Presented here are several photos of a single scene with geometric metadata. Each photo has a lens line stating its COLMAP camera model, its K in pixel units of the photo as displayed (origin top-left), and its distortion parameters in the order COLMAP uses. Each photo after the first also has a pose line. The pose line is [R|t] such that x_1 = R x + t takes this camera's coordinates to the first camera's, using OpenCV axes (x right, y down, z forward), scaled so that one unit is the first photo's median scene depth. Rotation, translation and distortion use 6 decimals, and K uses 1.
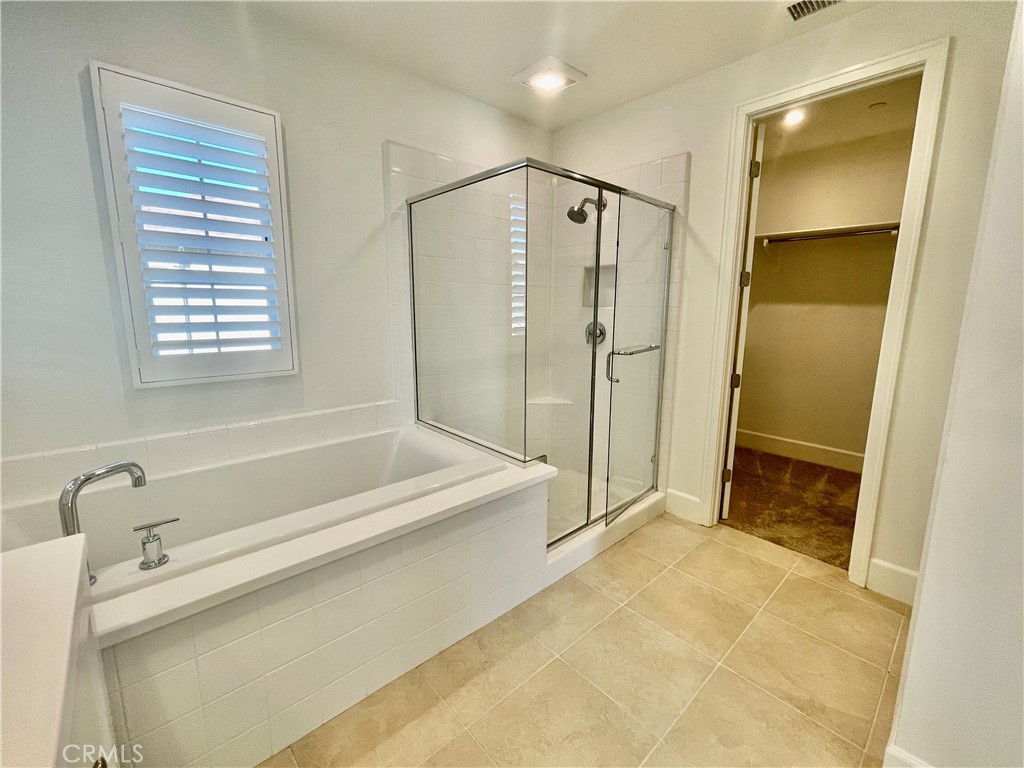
lens RADIAL K [[428.9, 0, 513.6], [0, 428.9, 378.5], [0, 0, 1]] dist [-0.000787, -0.000038]
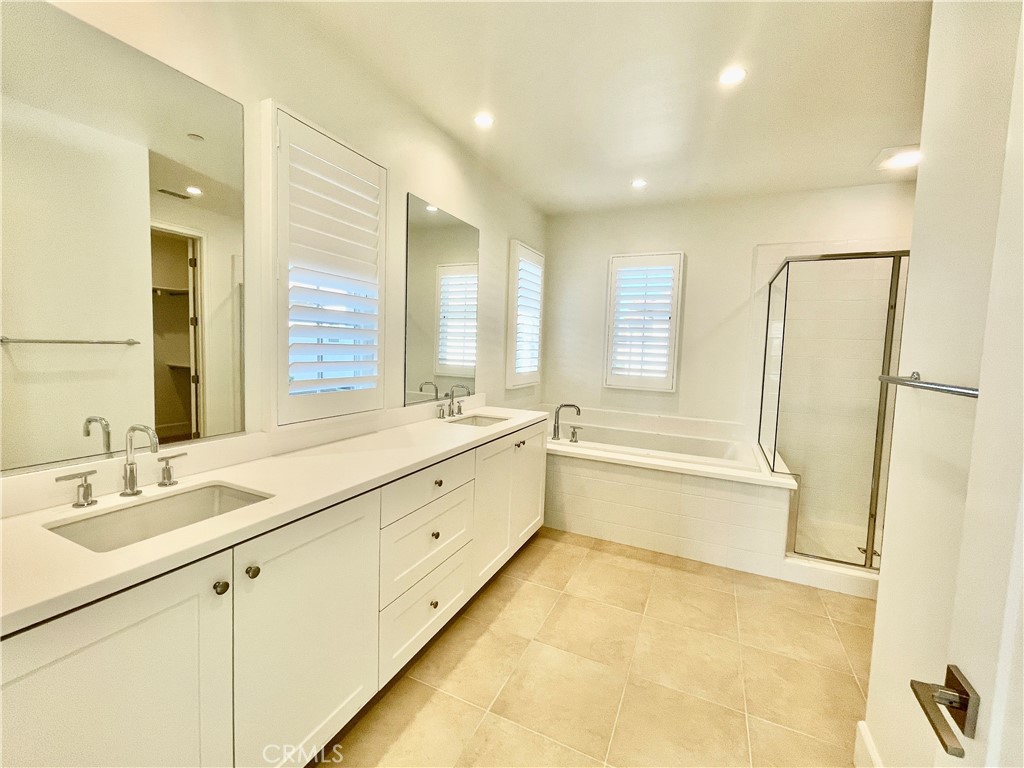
lens RADIAL K [[428.9, 0, 513.6], [0, 428.9, 378.5], [0, 0, 1]] dist [-0.000787, -0.000038]
pose [[0.381353, 0.073847, -0.921475, 0.956314], [-0.184799, 0.982774, 0.002280, 0.058923], [0.905770, 0.169418, 0.388431, -0.314174]]
